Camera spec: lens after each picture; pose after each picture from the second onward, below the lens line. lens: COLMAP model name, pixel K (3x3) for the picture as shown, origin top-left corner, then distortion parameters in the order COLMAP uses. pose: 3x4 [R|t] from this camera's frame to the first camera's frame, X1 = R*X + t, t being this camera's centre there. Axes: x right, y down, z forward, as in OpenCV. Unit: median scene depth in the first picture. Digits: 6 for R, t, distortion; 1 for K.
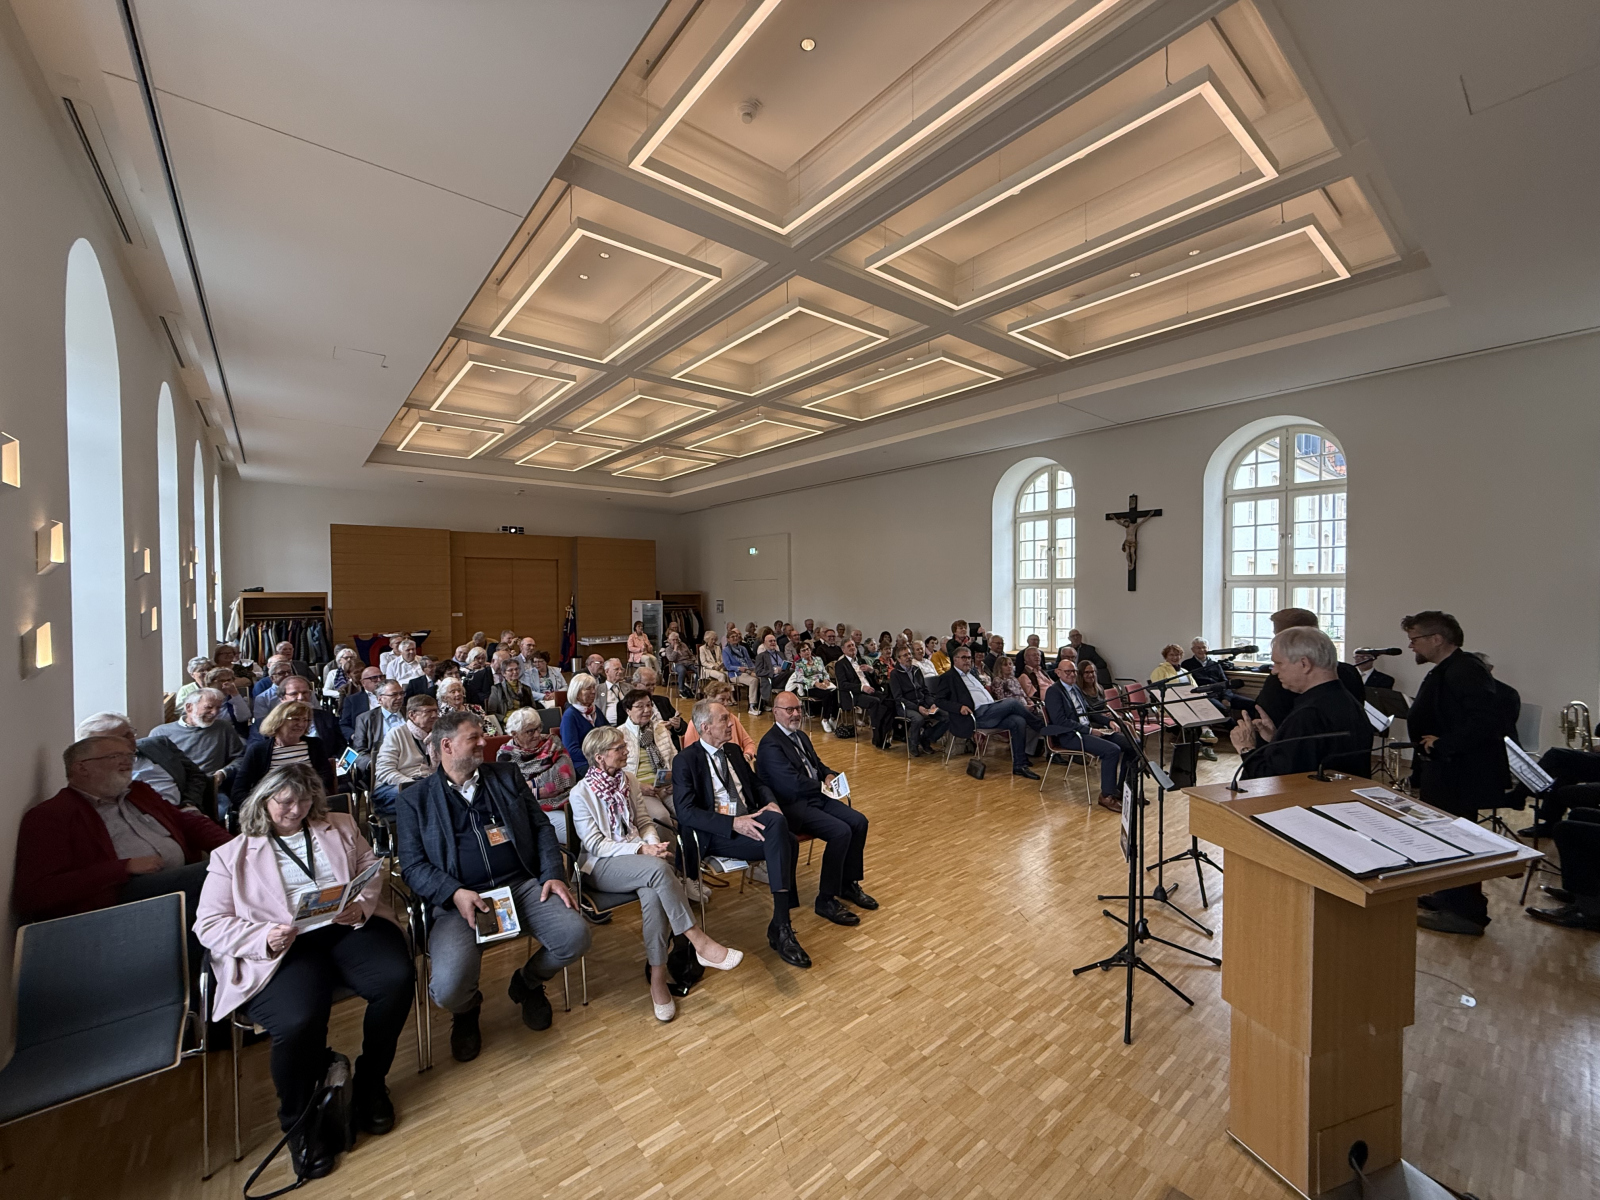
lens RADIAL K [[635.9, 0, 794.7], [0, 635.9, 608.2], [0, 0, 1]] dist [-0.000110, -0.000170]
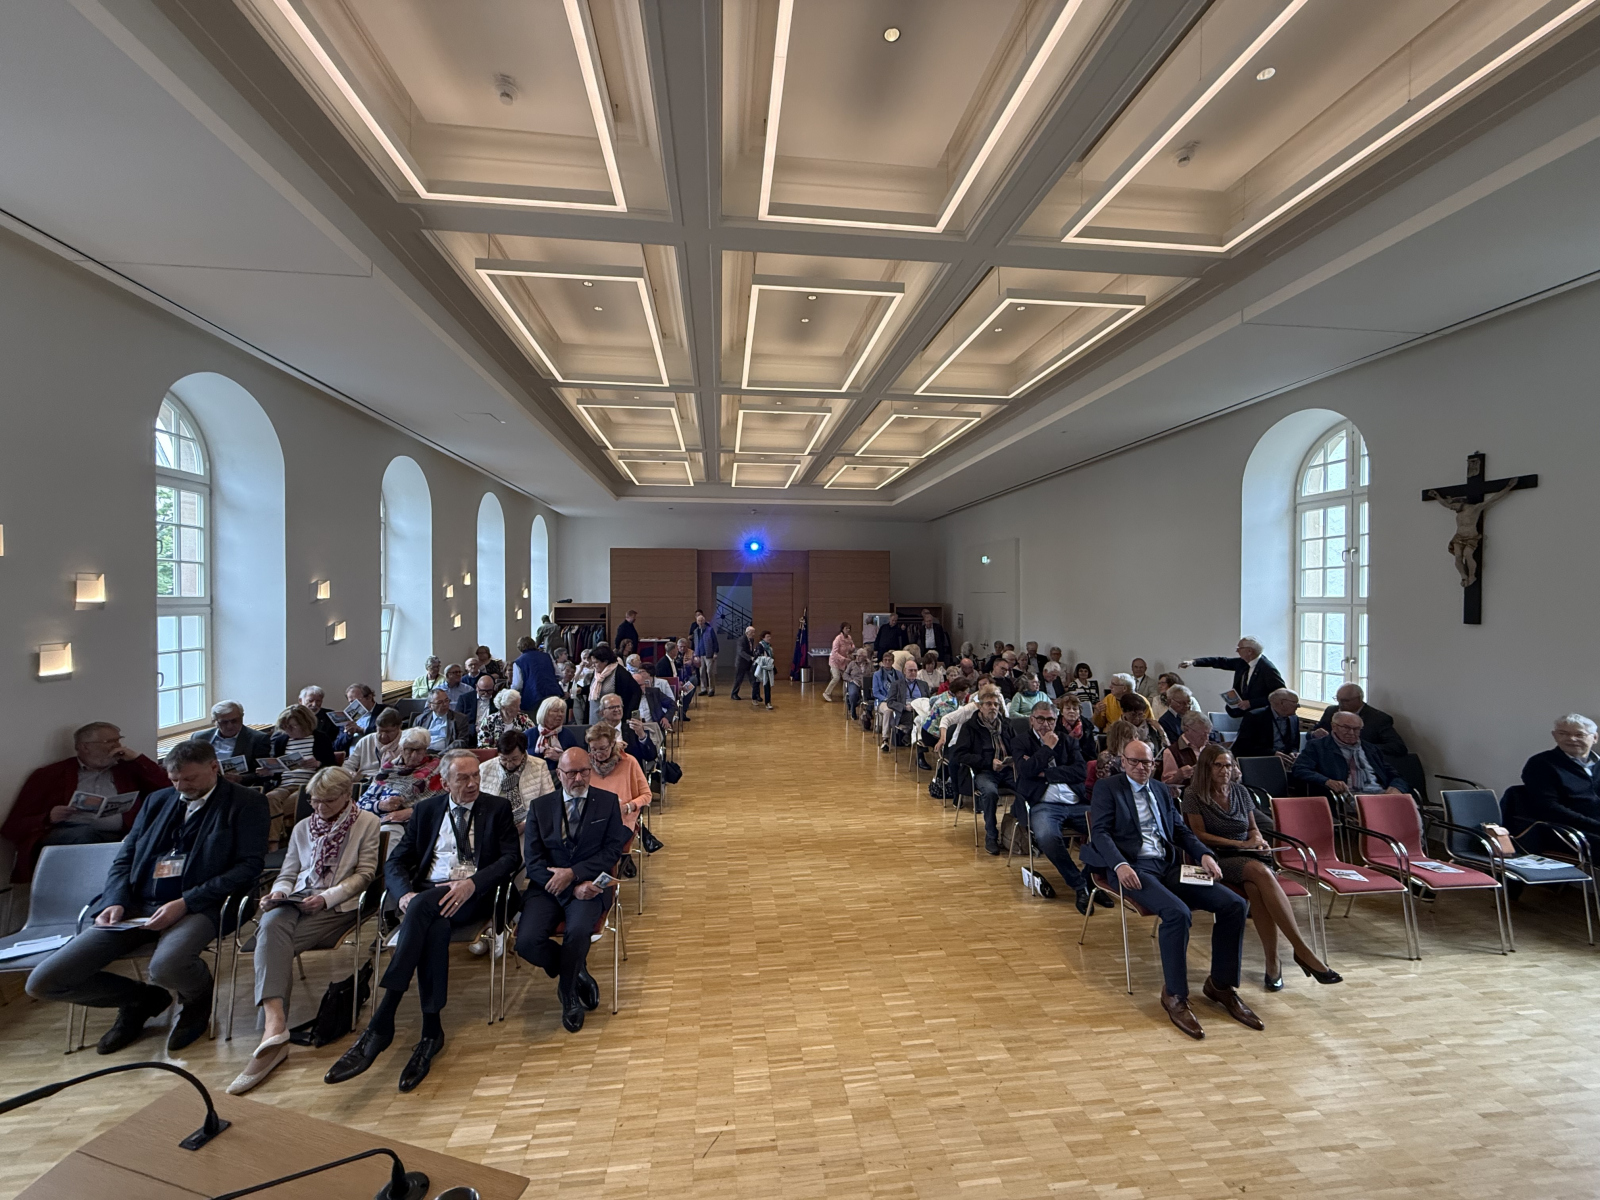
lens RADIAL K [[635.2, 0, 794.8], [0, 635.2, 605.2], [0, 0, 1]] dist [-0.000722, -0.000087]
pose [[0.845190, 0.013331, -0.534300, 0.592117], [-0.020136, 0.999773, -0.006908, -0.050654], [0.534087, 0.016597, 0.845267, 0.373575]]
